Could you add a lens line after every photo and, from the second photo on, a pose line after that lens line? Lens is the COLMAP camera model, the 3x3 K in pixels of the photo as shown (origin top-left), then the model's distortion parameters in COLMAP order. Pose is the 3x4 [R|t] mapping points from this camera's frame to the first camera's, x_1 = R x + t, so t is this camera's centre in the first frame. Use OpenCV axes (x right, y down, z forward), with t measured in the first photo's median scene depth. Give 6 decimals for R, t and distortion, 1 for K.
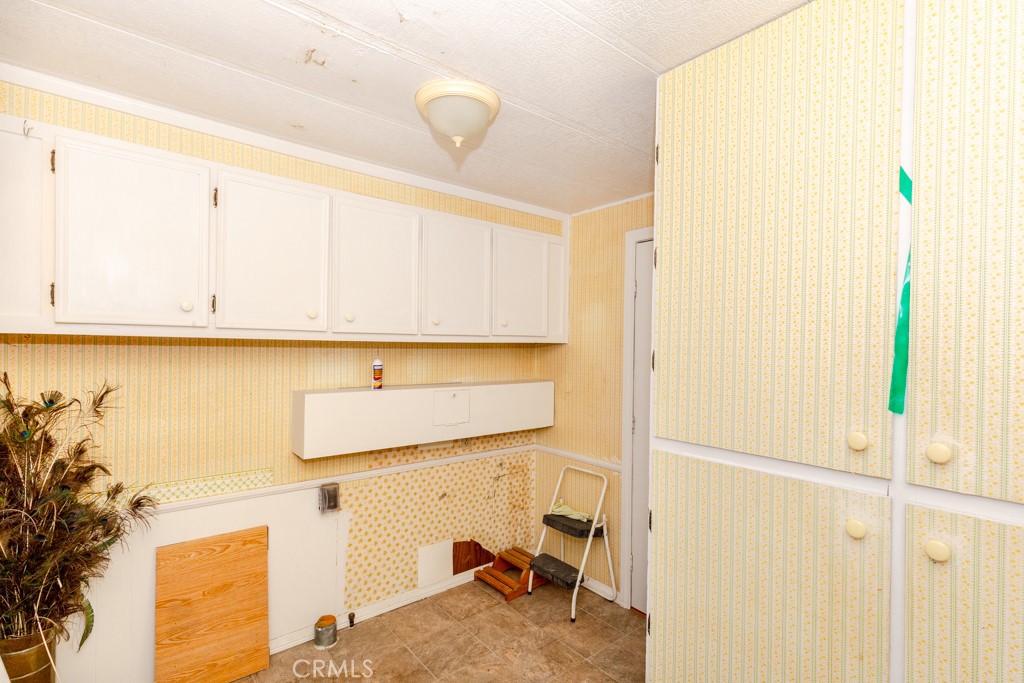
lens RADIAL K [[470.6, 0, 510.8], [0, 470.6, 344.3], [0, 0, 1]] dist [0.016475, -0.001373]
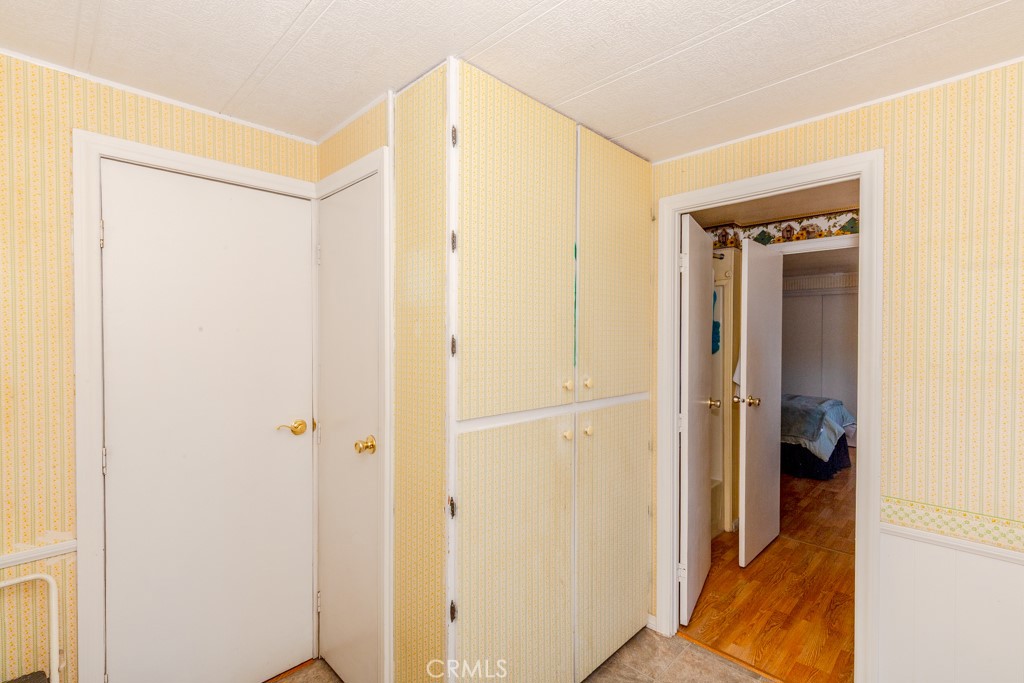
lens RADIAL K [[470.6, 0, 510.8], [0, 470.6, 344.3], [0, 0, 1]] dist [0.016475, -0.001373]
pose [[-0.079558, -0.034983, 0.996216, -0.710929], [-0.005231, 0.999385, 0.034677, -0.002429], [-0.996817, -0.002453, -0.079692, 0.993715]]
